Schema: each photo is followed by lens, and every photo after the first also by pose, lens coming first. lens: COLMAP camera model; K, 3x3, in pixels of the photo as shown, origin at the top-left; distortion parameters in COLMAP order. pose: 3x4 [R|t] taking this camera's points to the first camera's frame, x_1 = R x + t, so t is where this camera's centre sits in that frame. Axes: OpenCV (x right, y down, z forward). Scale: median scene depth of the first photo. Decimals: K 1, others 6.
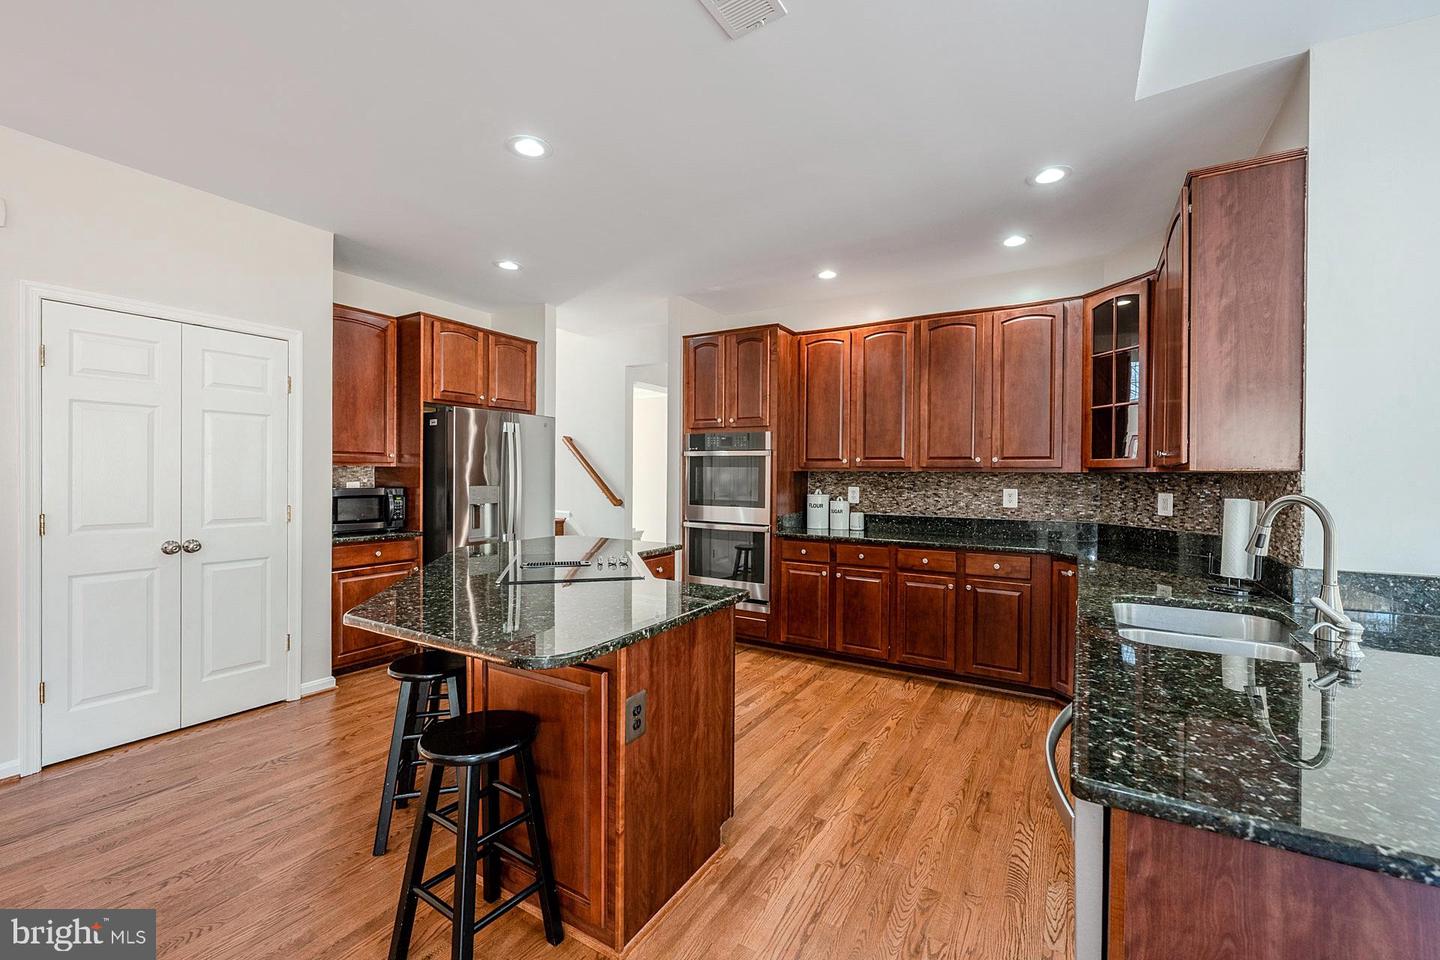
lens RADIAL K [[575.1, 0, 732.8], [0, 575.1, 477.7], [0, 0, 1]] dist [0.000217, -0.000195]
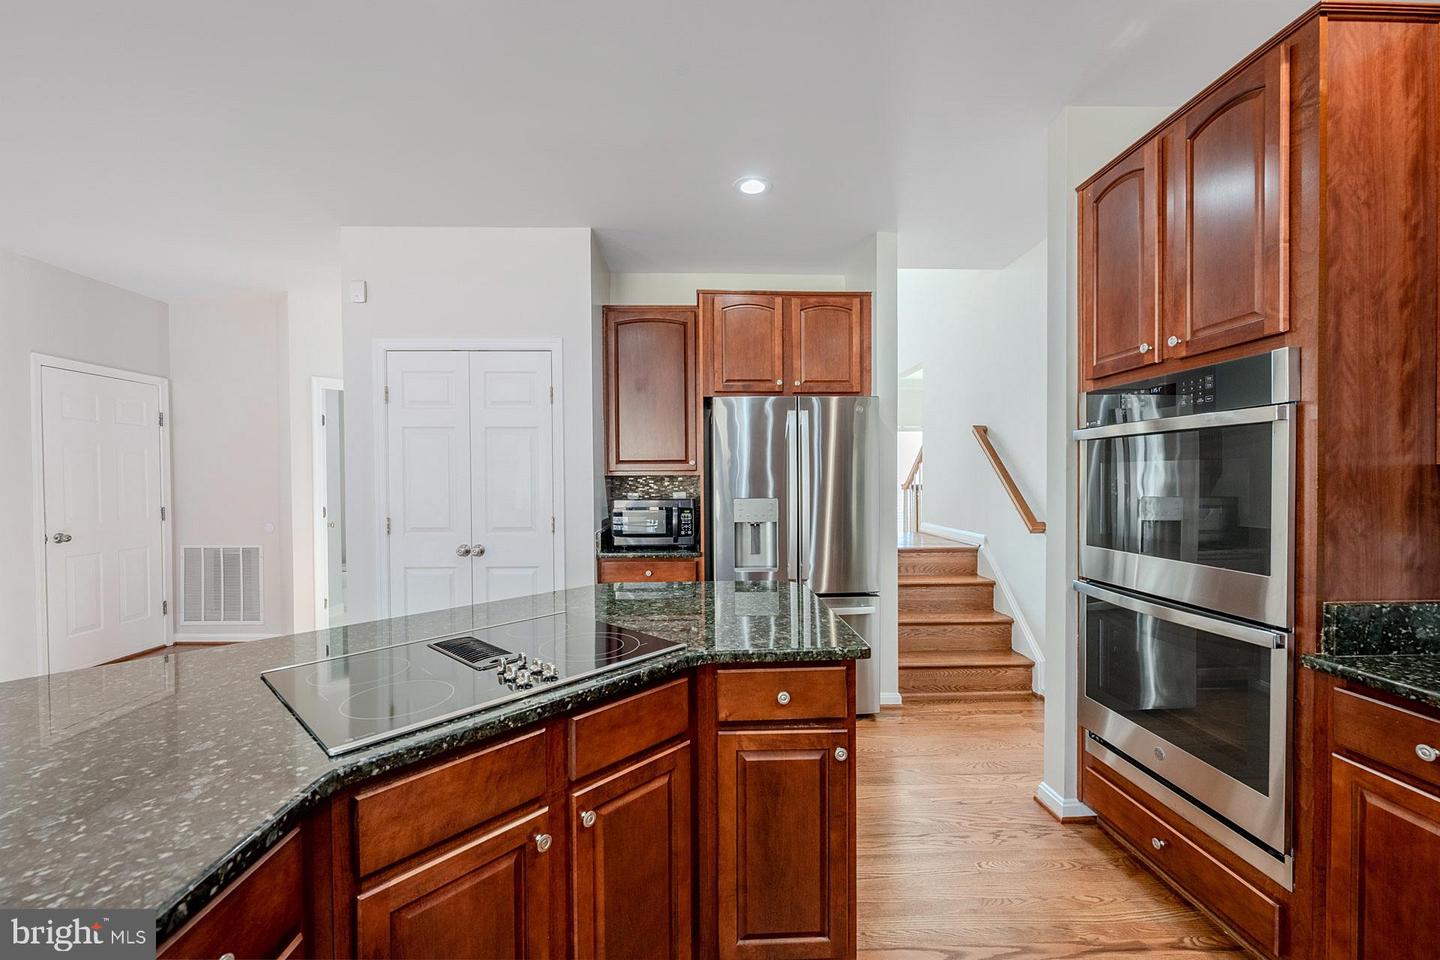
lens RADIAL K [[575.1, 0, 710.6], [0, 575.1, 485.4], [0, 0, 1]] dist [0.000217, -0.000195]
pose [[0.542580, -0.004446, -0.839992, 0.162215], [0.005431, 0.999984, -0.001784, -0.001445], [0.839987, -0.003594, 0.542595, 0.536100]]
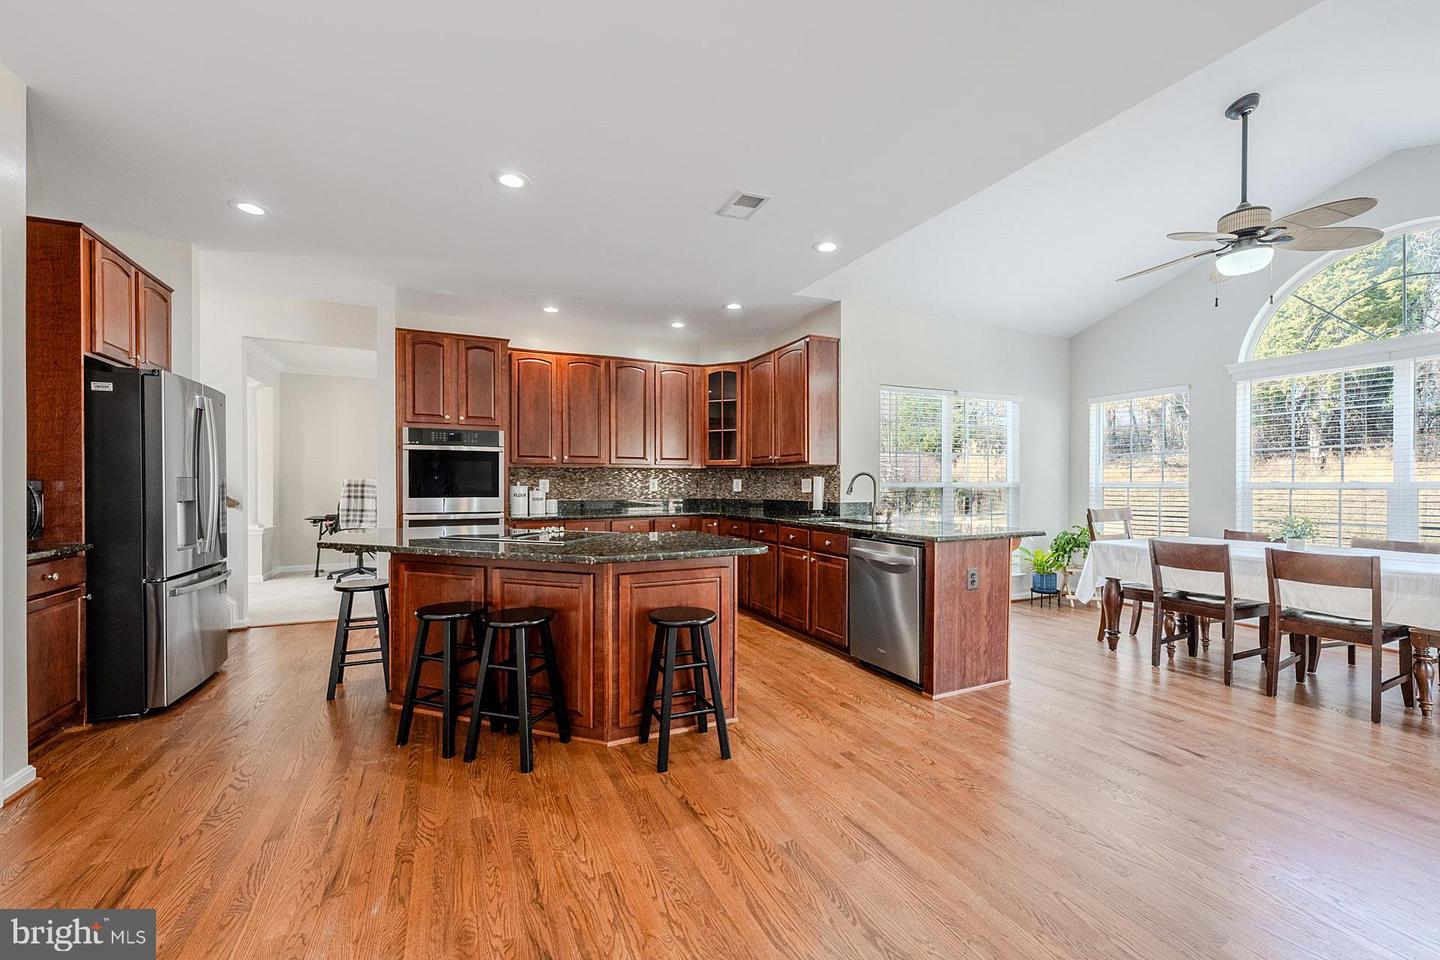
lens RADIAL K [[575.1, 0, 701.8], [0, 575.1, 485.3], [0, 0, 1]] dist [0.000217, -0.000195]
pose [[0.582783, -0.010627, 0.812558, -0.643221], [0.009415, 0.999936, 0.006325, 0.025325], [-0.812573, 0.003964, 0.582846, 0.000817]]
